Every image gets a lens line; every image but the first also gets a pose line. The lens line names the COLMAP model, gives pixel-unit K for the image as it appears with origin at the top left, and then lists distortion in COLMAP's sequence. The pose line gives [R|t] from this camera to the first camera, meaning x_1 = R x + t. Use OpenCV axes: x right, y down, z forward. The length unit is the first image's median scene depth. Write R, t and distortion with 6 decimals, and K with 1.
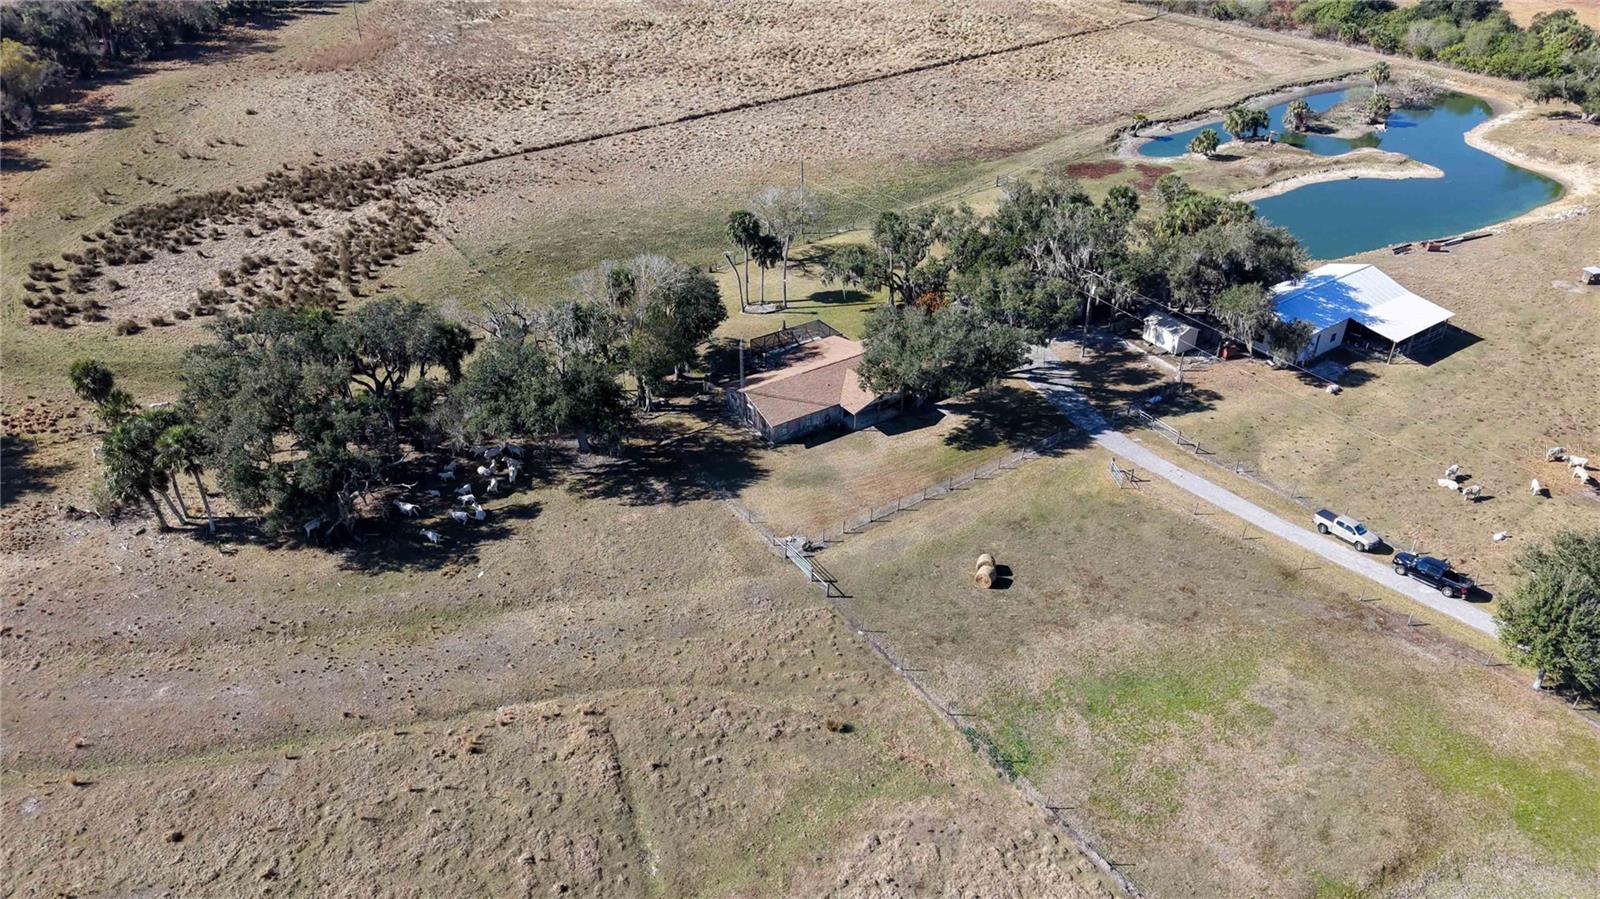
lens RADIAL K [[1111.8, 0, 794.0], [0, 1111.8, 442.8], [0, 0, 1]] dist [0.029226, -0.038442]
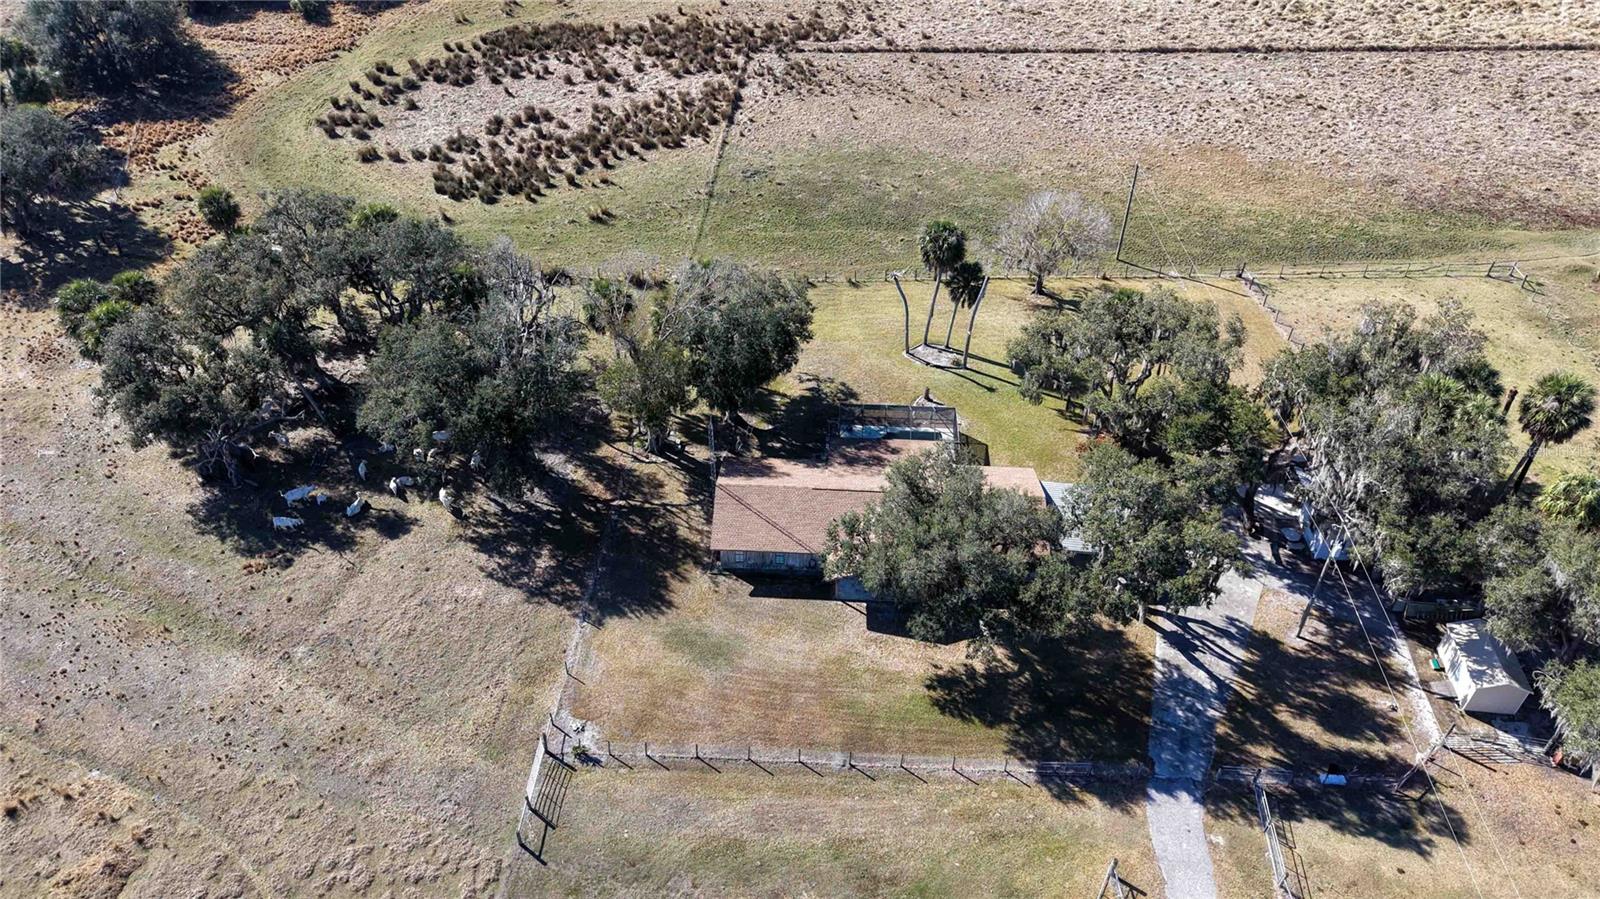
lens RADIAL K [[1111.8, 0, 805.3], [0, 1111.8, 444.5], [0, 0, 1]] dist [0.029226, -0.038442]
pose [[0.797758, 0.388338, -0.461276, 0.297173], [-0.323912, 0.921245, 0.215382, -0.223942], [0.508589, -0.022409, 0.860718, 0.369661]]
